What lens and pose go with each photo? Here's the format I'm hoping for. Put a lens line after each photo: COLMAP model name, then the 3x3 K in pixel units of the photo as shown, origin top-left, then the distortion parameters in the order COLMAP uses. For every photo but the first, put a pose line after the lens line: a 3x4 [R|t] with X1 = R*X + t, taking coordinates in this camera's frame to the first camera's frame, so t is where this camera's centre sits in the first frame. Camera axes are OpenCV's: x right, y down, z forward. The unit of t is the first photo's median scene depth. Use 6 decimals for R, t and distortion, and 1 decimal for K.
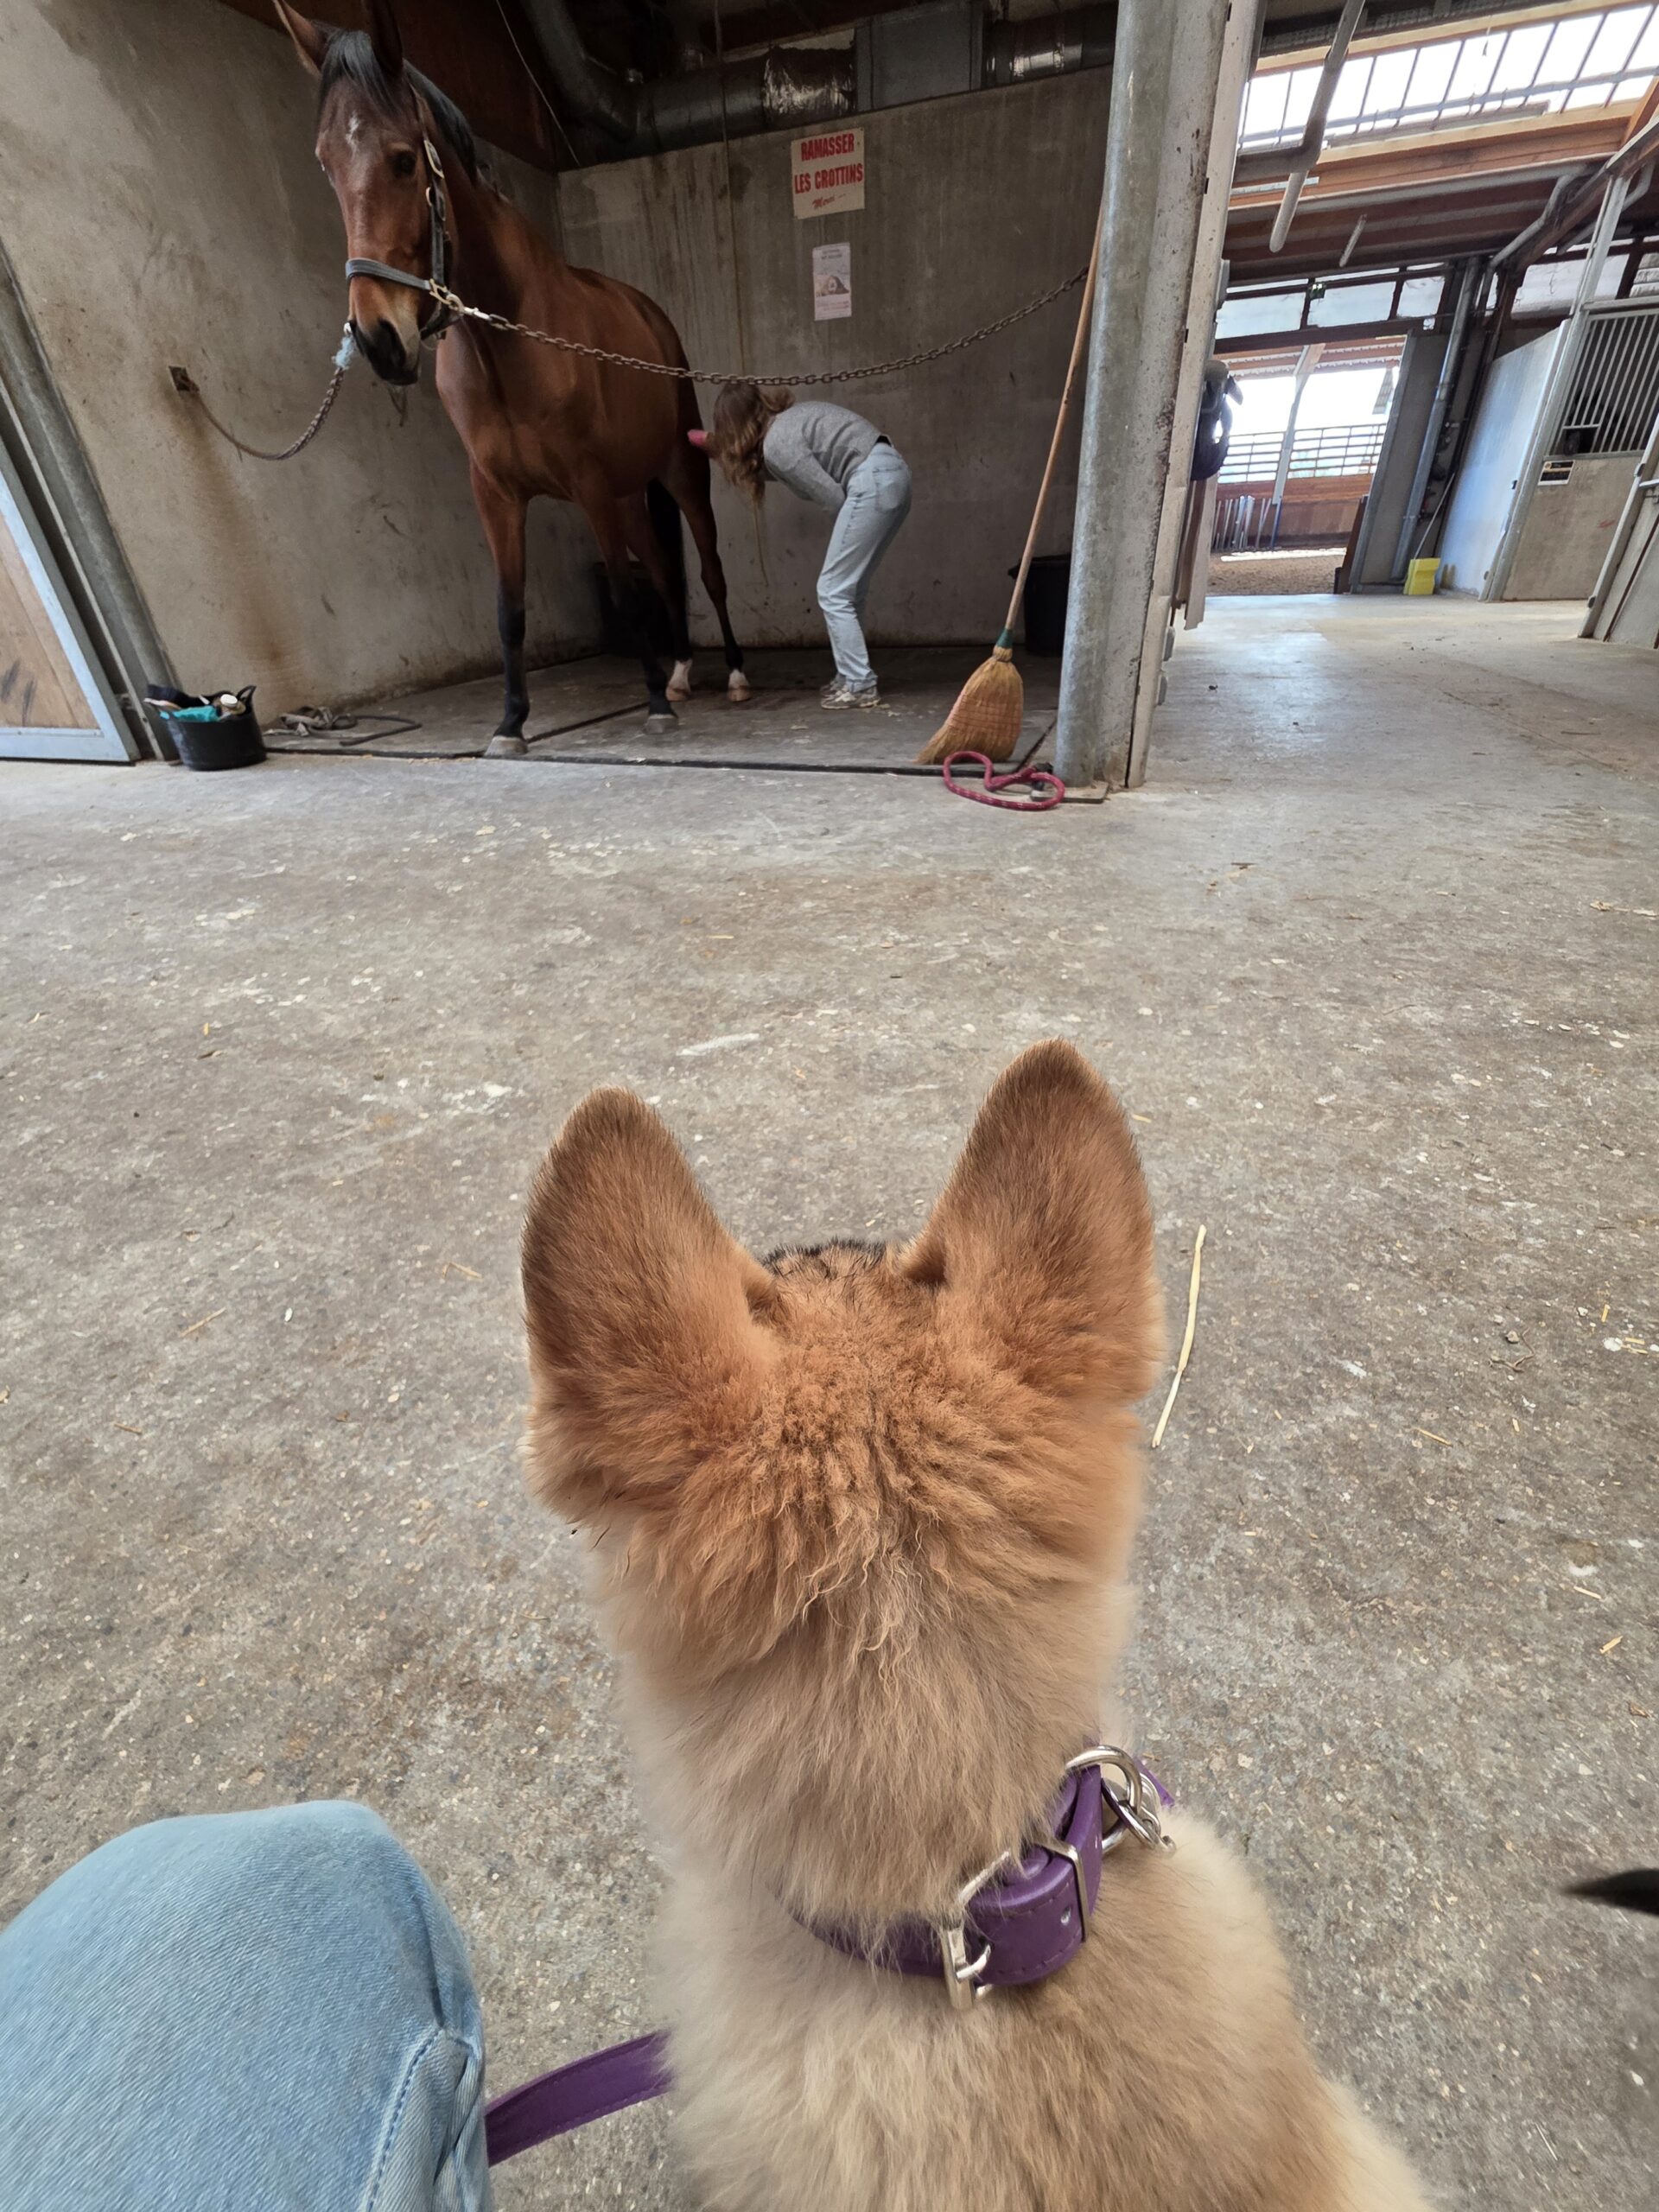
lens RADIAL K [[899.0, 0, 842.2], [0, 899.0, 1107.3], [0, 0, 1]] dist [0.000725, 0.000258]
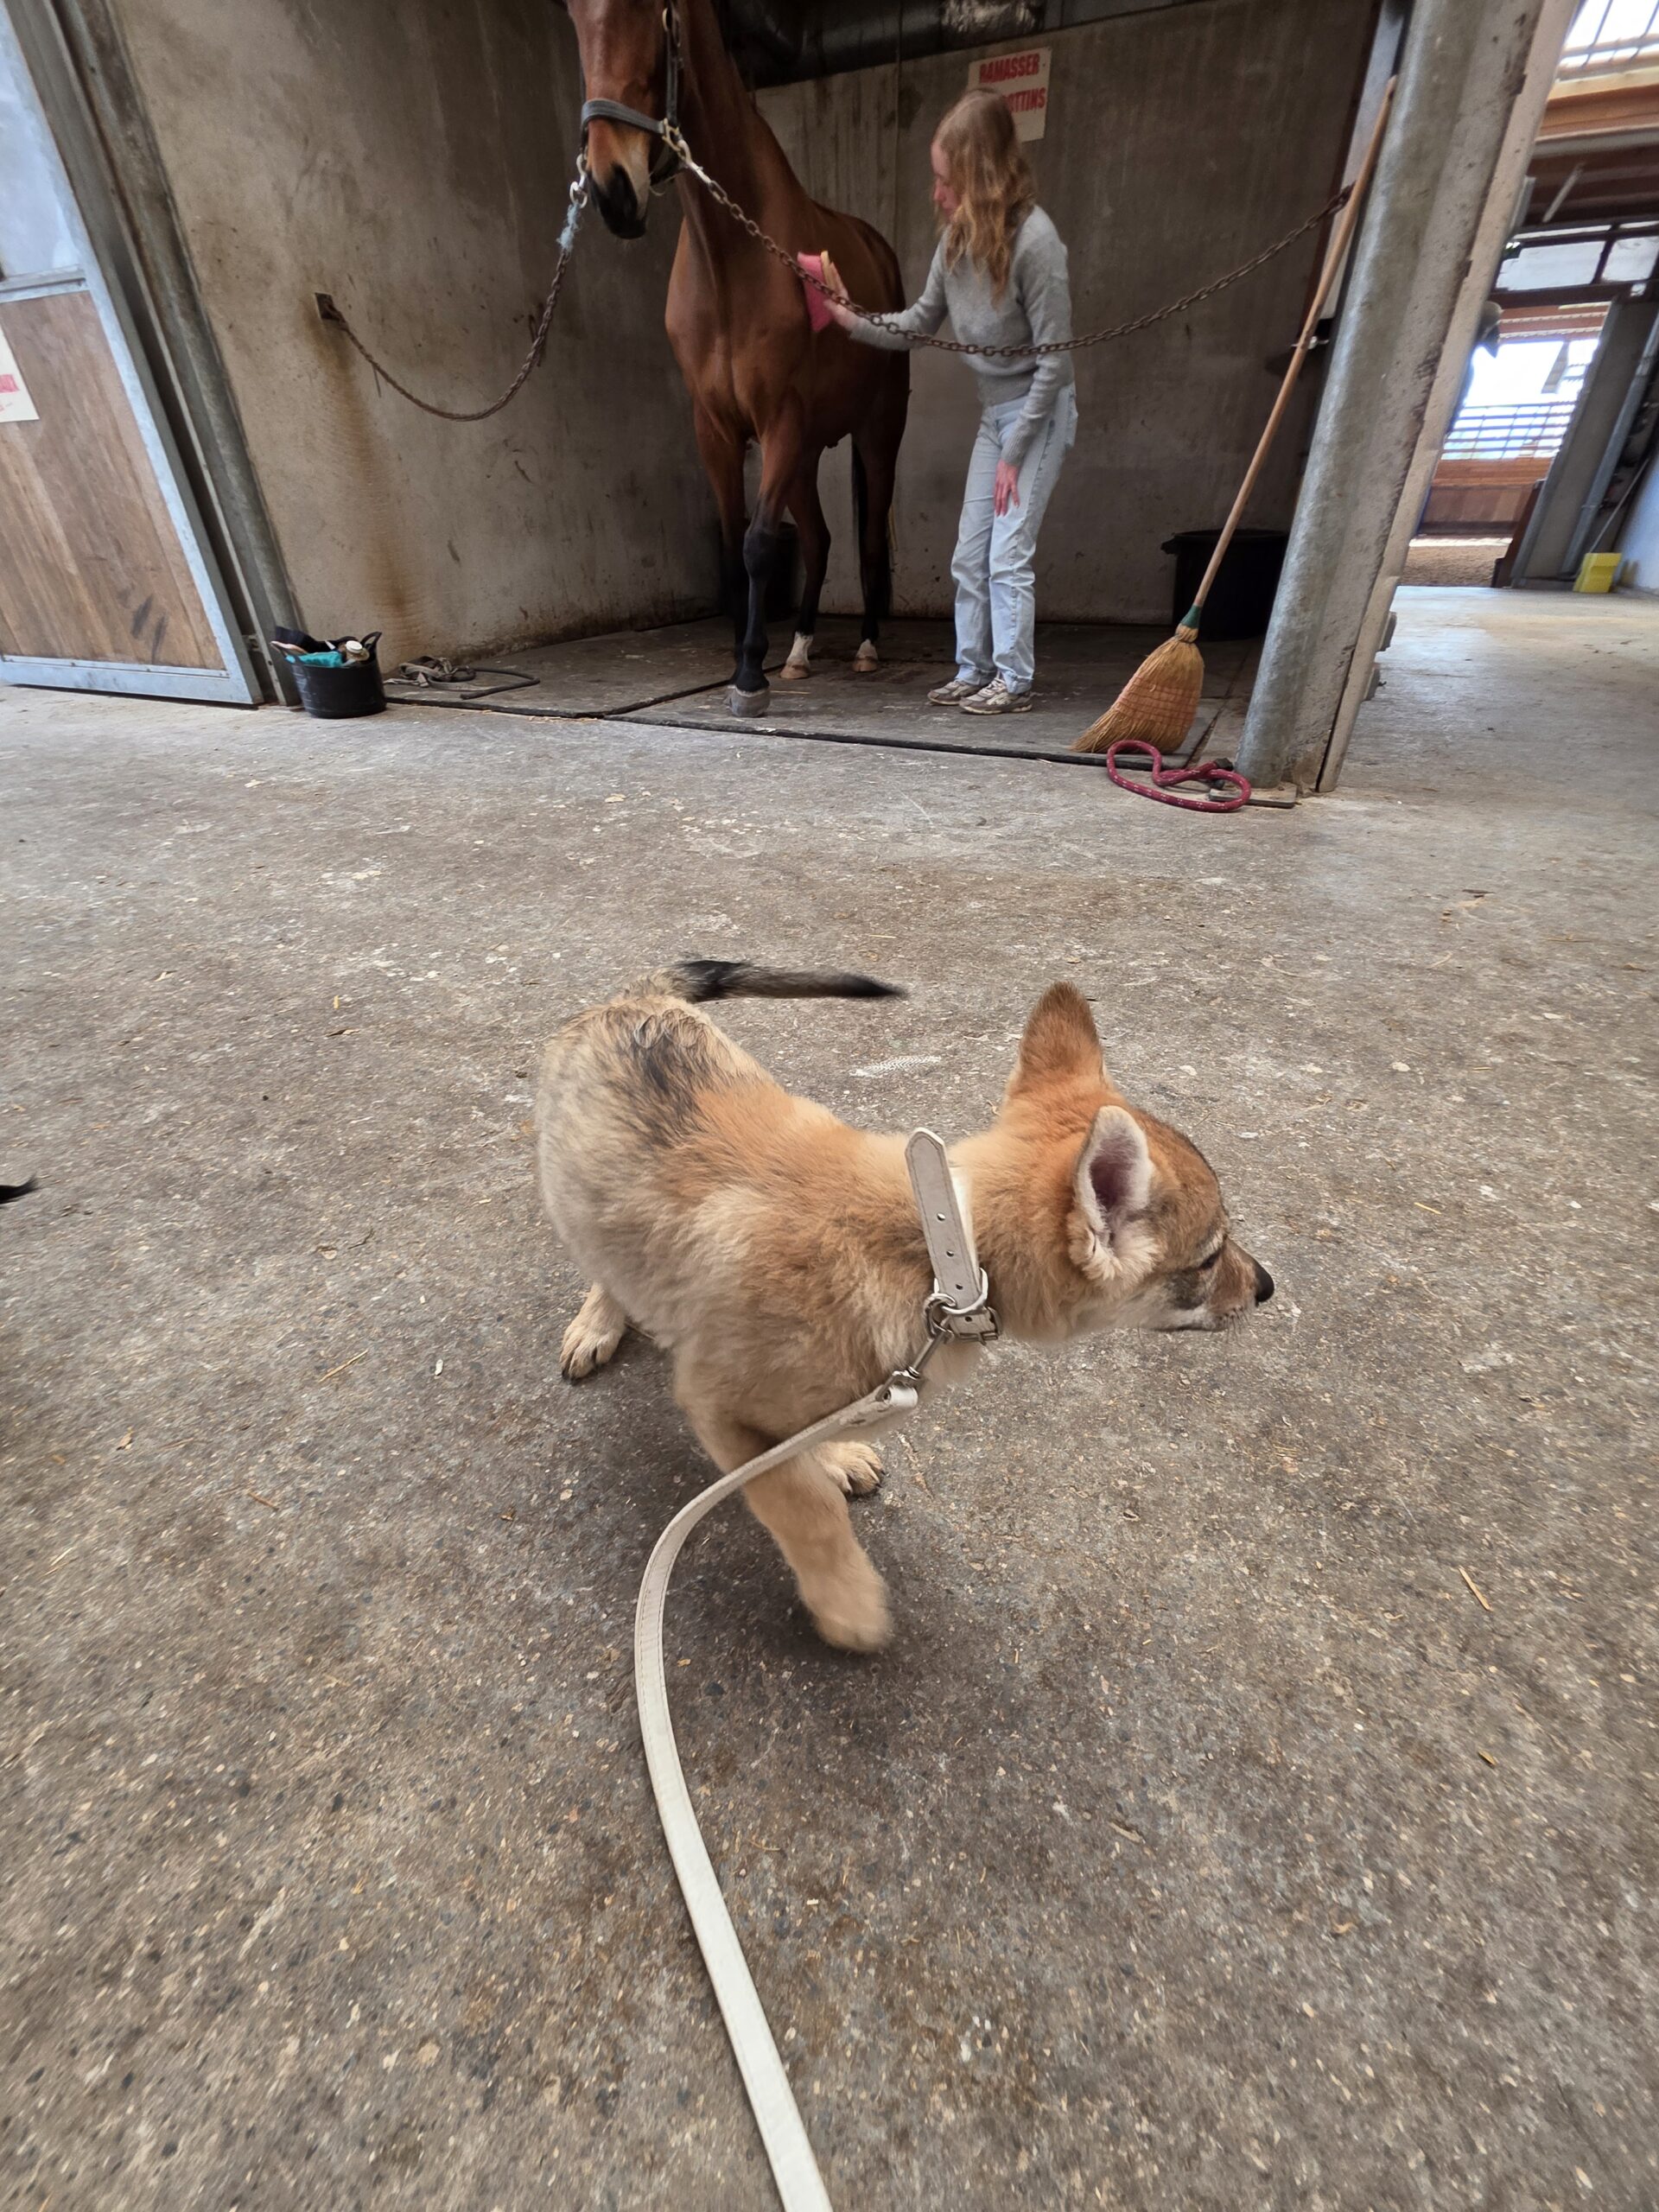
lens RADIAL K [[888.6, 0, 829.5], [0, 888.6, 1106.0], [0, 0, 1]] dist [0.000313, 0.001552]
pose [[0.994854, 0.079467, -0.062854, -0.094998], [-0.077690, 0.996519, 0.030222, -0.034144], [0.065037, -0.025184, 0.997565, 0.081183]]
